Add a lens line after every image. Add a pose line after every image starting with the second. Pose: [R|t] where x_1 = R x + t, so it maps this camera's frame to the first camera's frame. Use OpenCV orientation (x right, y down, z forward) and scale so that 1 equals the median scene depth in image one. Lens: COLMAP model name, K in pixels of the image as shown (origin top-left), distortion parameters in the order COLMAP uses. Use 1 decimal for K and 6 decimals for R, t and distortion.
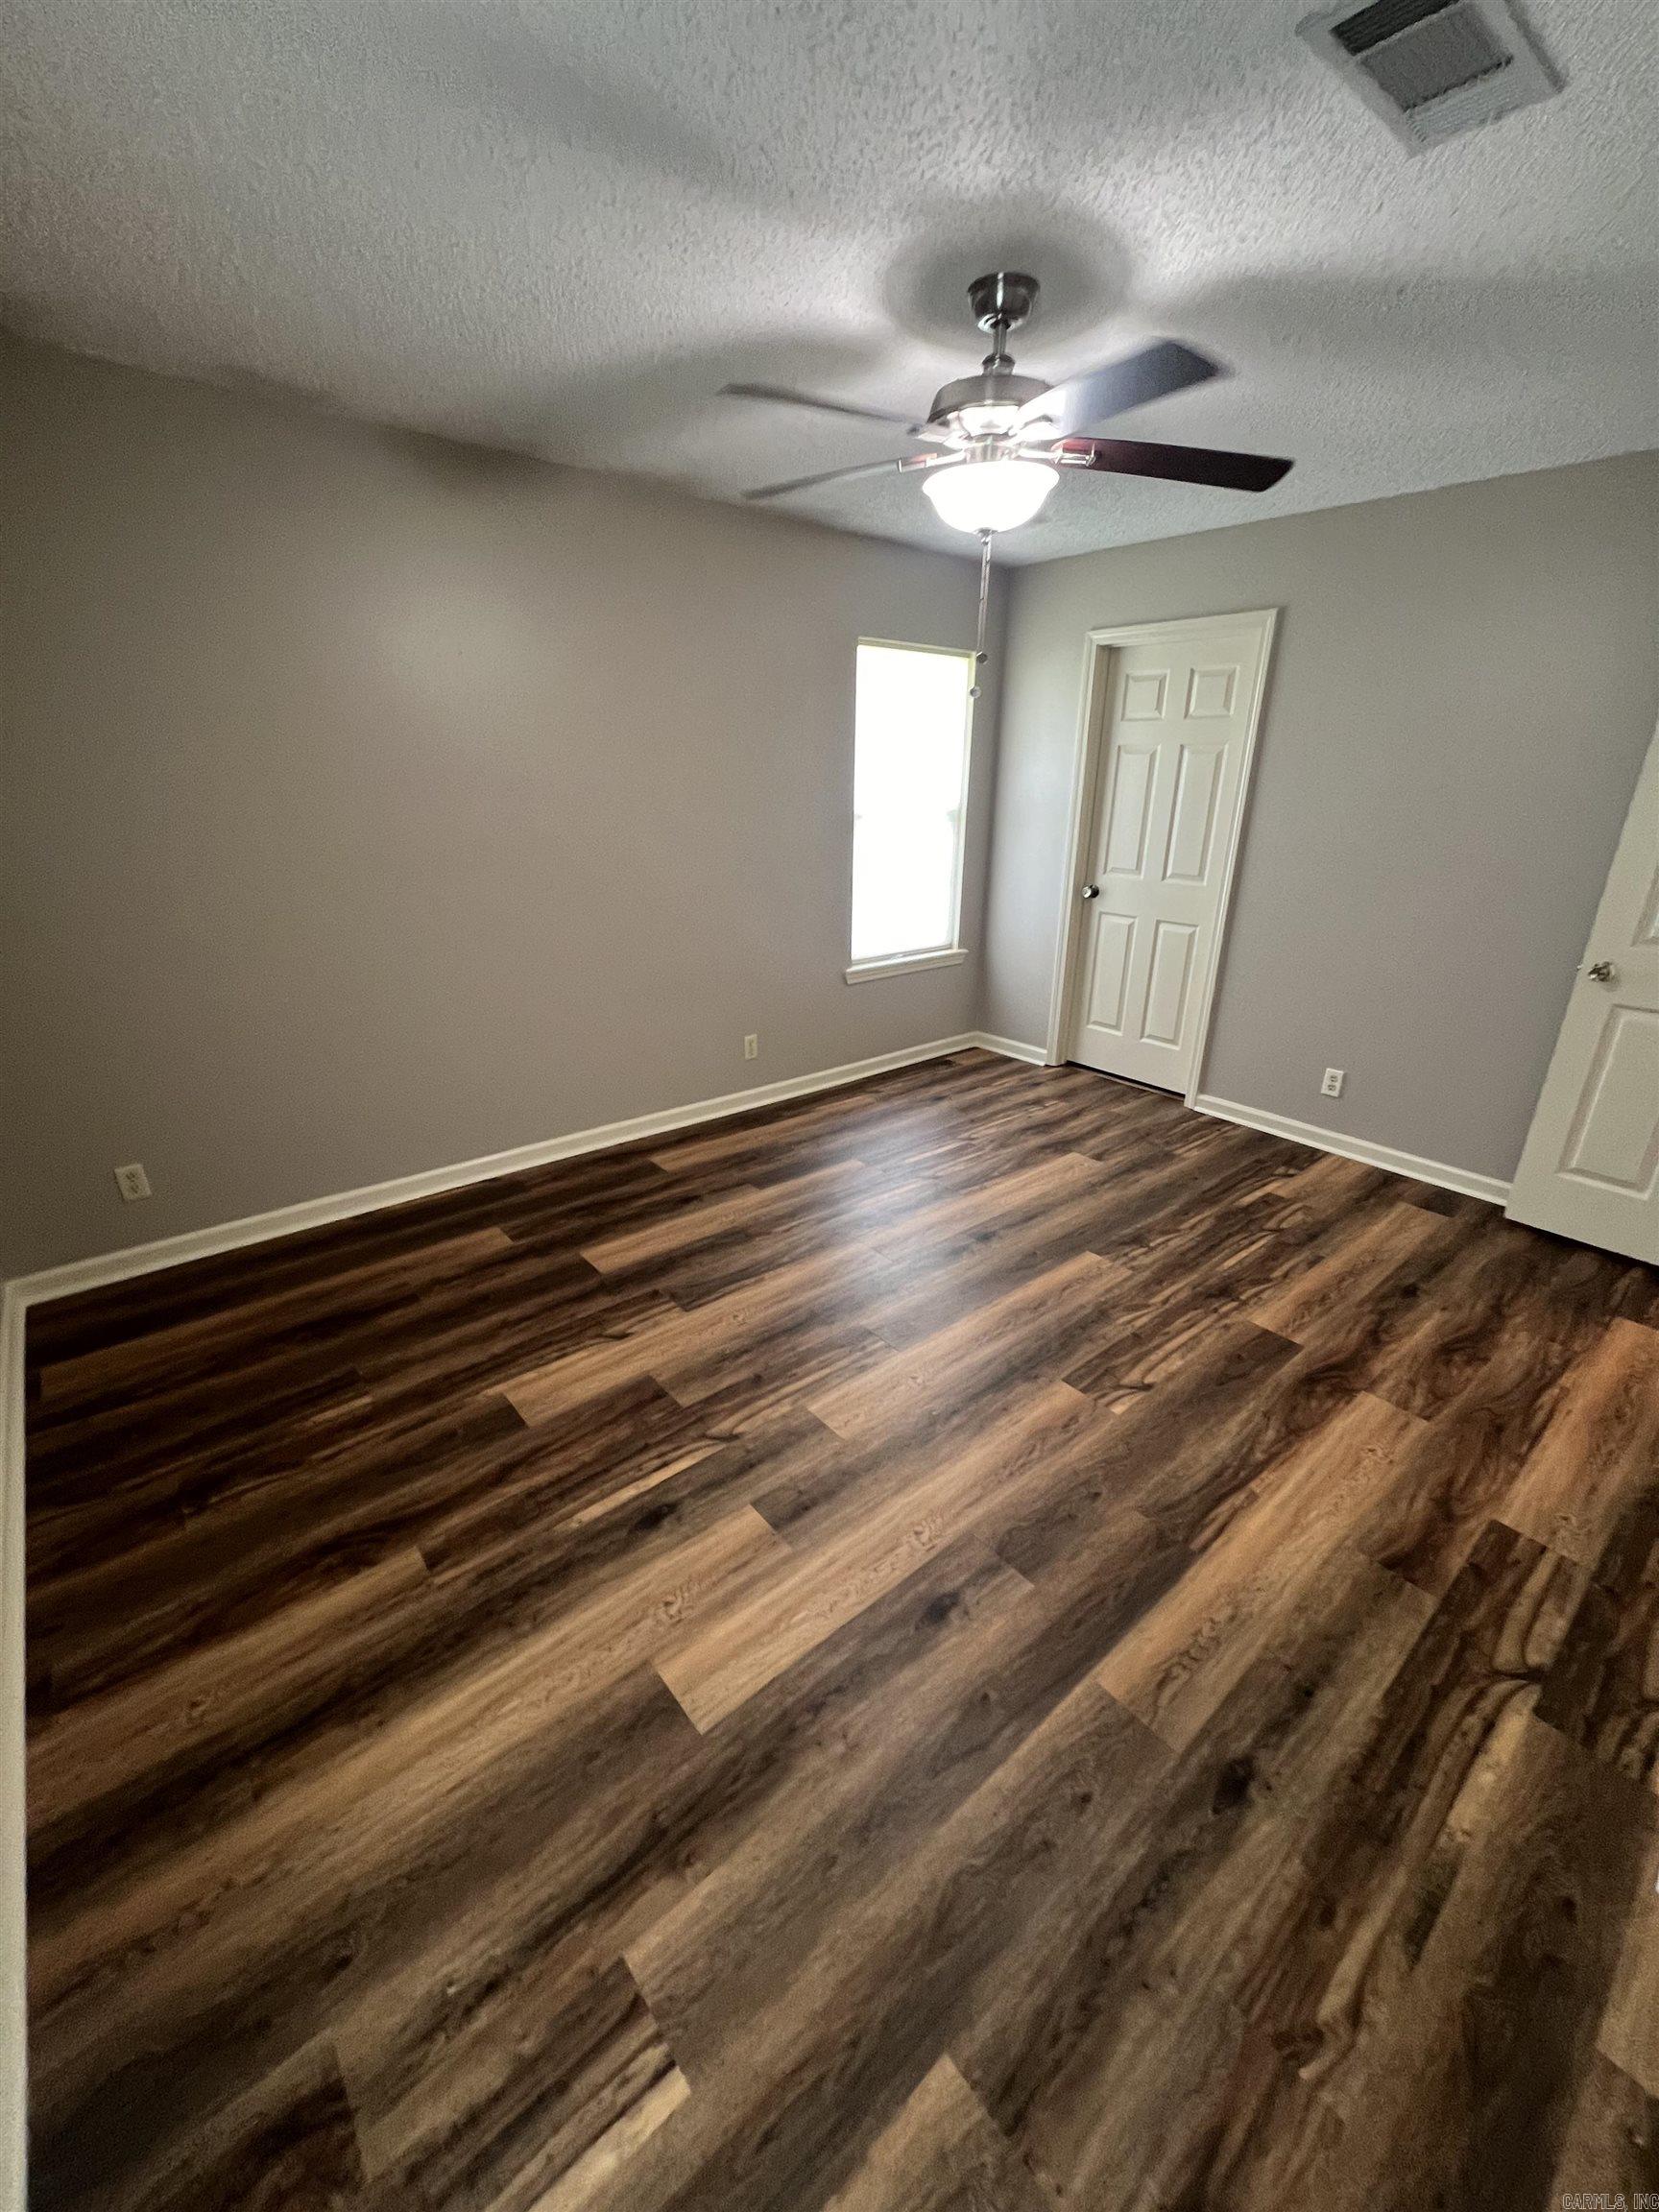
lens RADIAL K [[886.2, 0, 835.7], [0, 886.2, 1105.0], [0, 0, 1]] dist [-0.001349, 0.000000]
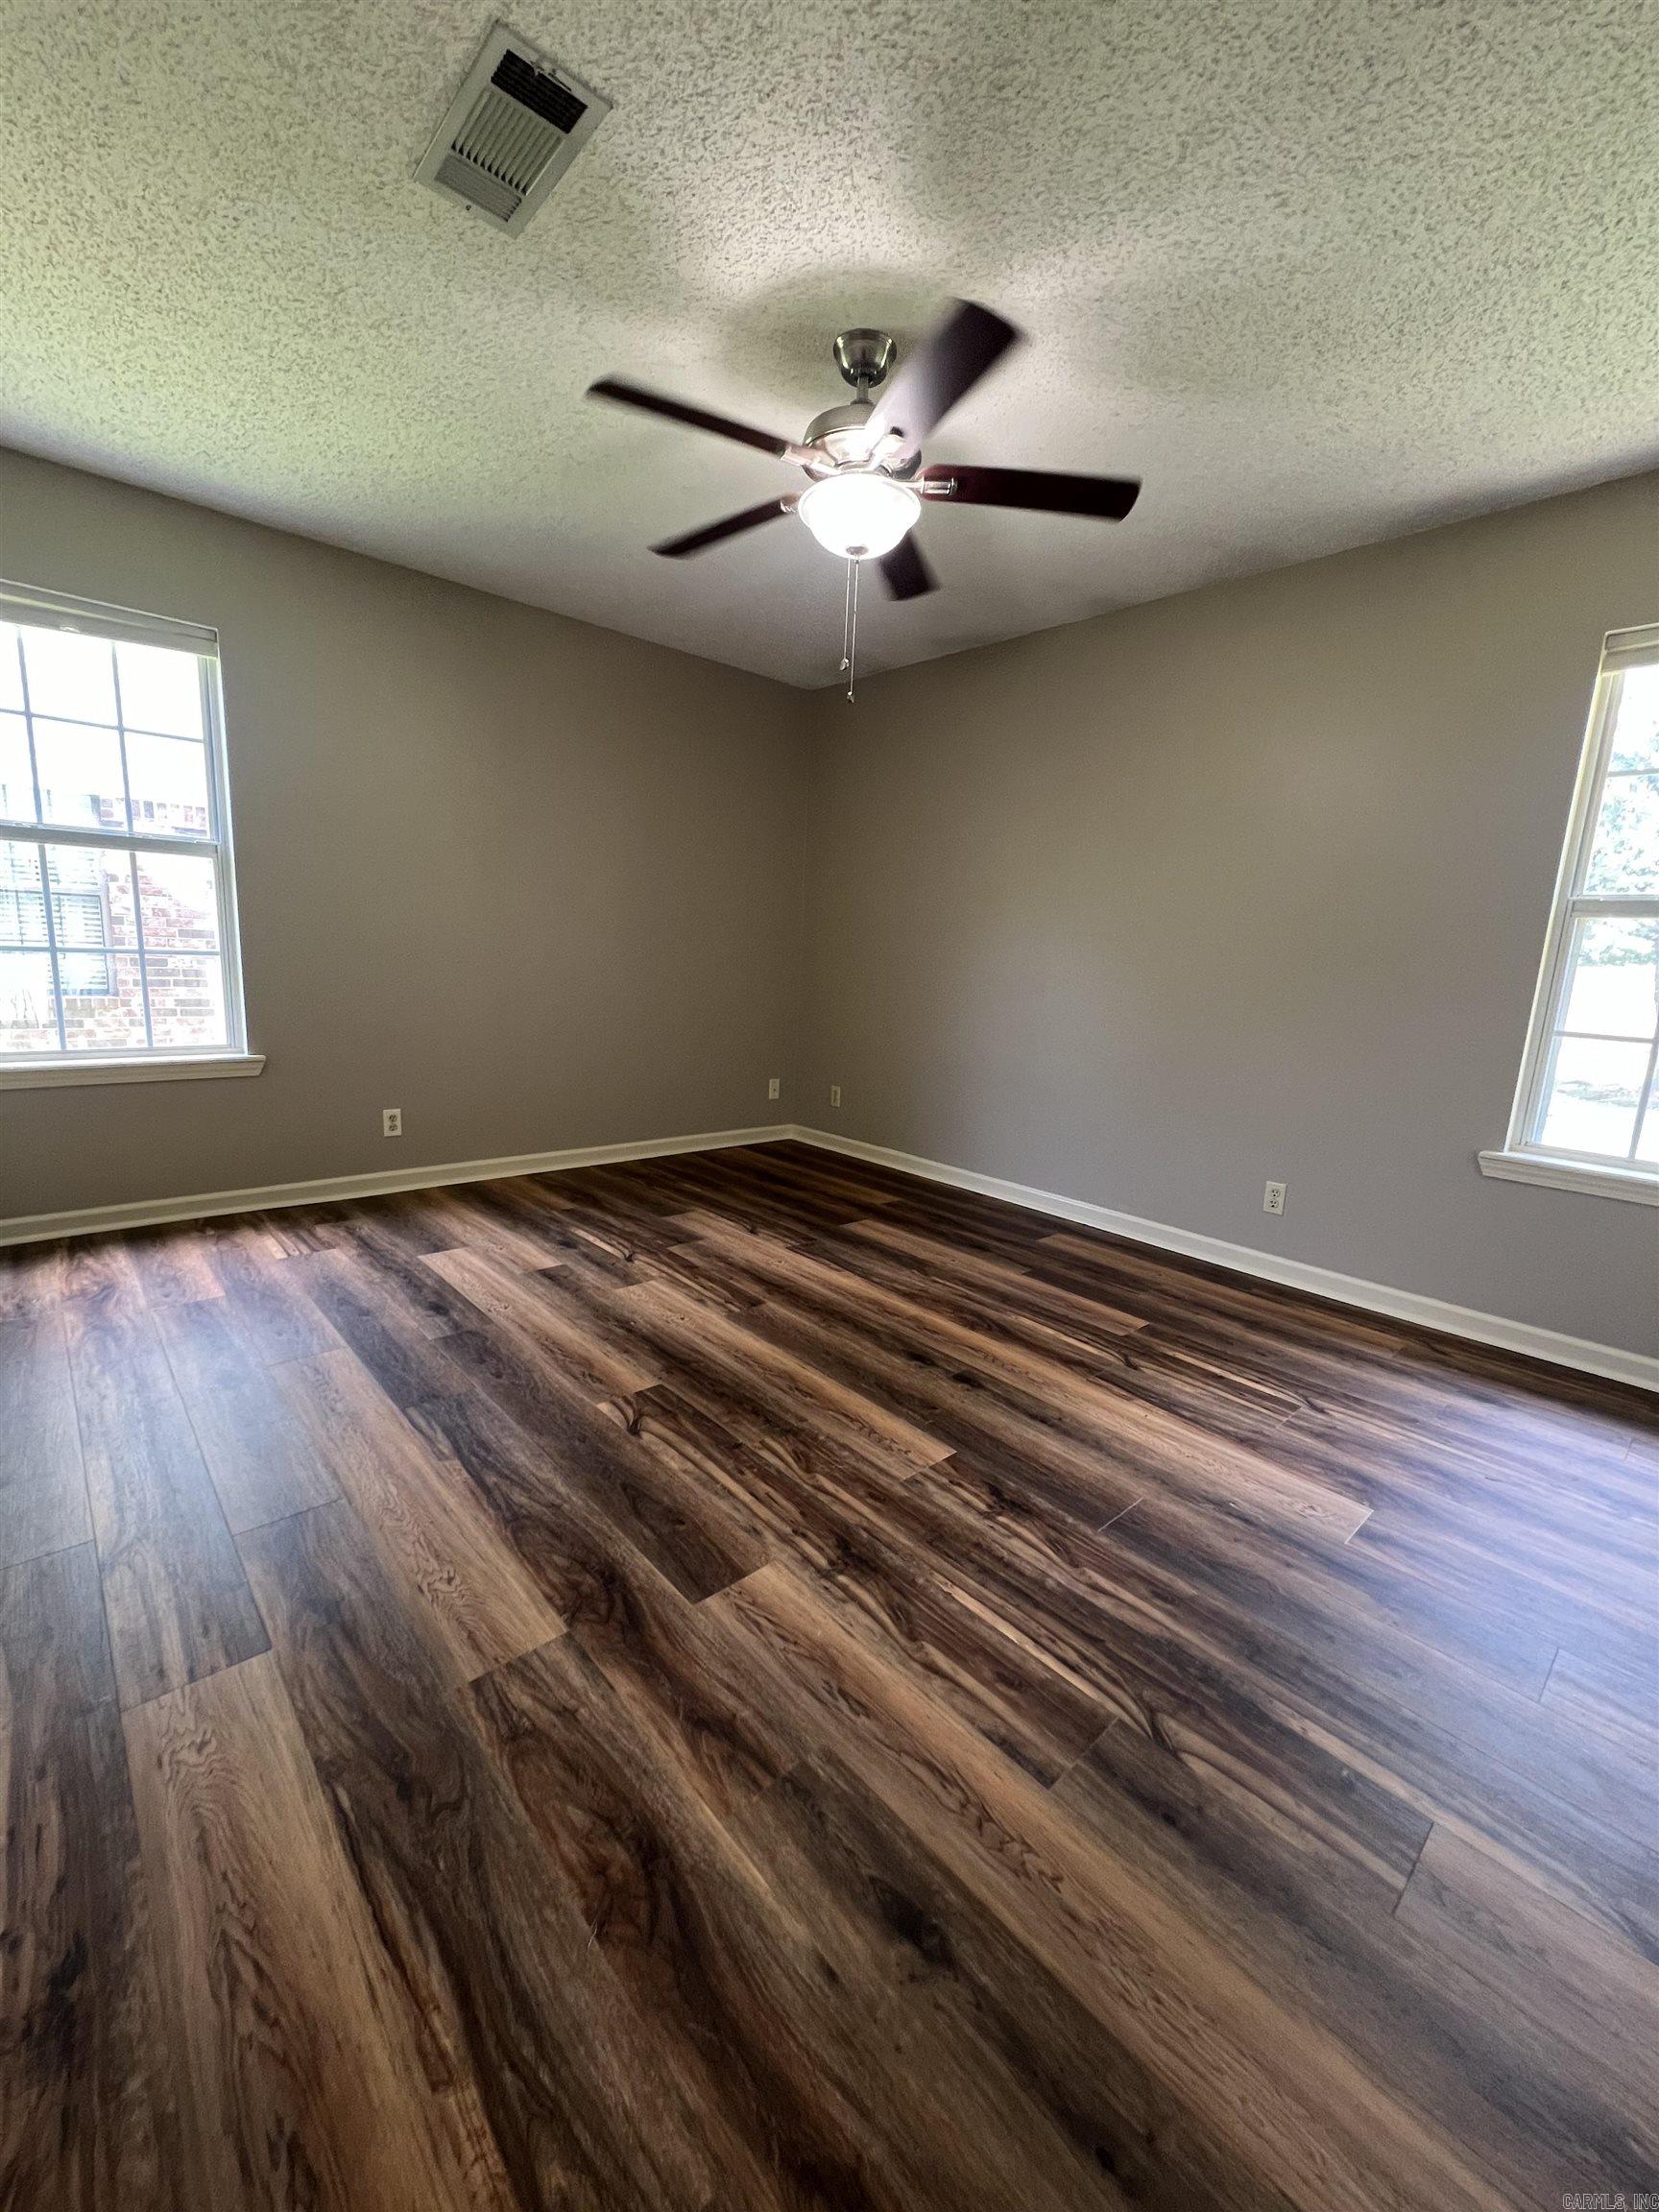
lens RADIAL K [[883.7, 0, 829.3], [0, 883.7, 1106.1], [0, 0, 1]] dist [-0.002160, 0.000368]
pose [[0.037395, 0.158605, -0.986634, 1.124864], [-0.406930, 0.904172, 0.129926, -0.141667], [0.912694, 0.396632, 0.098352, 0.958526]]
